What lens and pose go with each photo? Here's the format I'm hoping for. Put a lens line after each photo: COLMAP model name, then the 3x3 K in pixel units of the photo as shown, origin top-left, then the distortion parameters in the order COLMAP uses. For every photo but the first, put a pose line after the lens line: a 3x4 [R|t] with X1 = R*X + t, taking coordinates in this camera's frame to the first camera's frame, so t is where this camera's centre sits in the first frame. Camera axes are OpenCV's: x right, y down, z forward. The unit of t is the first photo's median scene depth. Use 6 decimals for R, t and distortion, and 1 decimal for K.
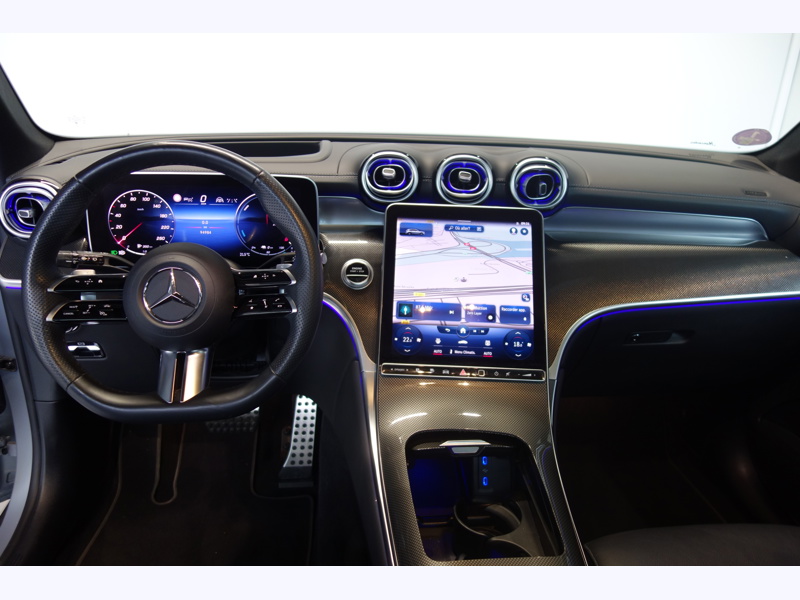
lens RADIAL K [[647.0, 0, 400.0], [0, 647.0, 300.0], [0, 0, 1]] dist [0.001841, -0.014256]
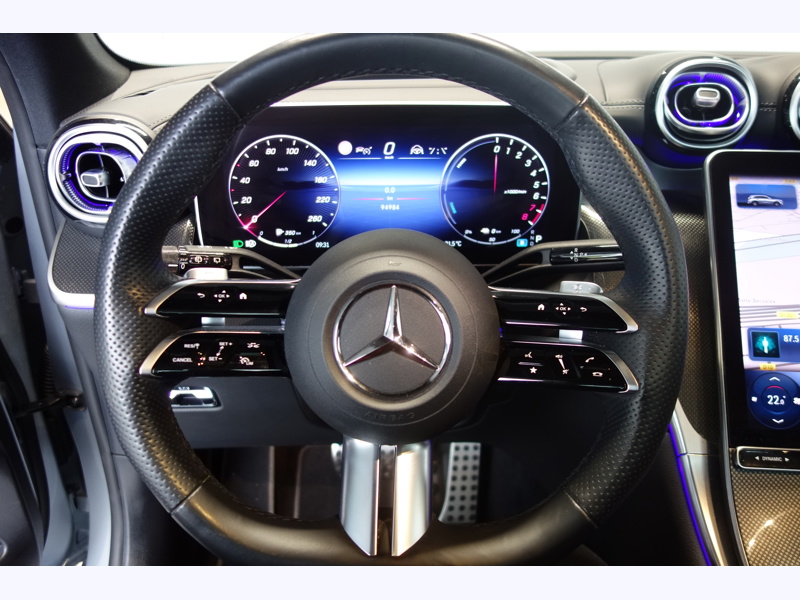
lens RADIAL K [[647.0, 0, 400.0], [0, 647.0, 300.0], [0, 0, 1]] dist [0.001841, -0.014256]
pose [[0.997196, -0.004929, -0.074674, -0.251631], [0.008713, 0.998689, 0.050438, -0.050735], [0.074327, -0.050947, 0.995932, 0.419630]]
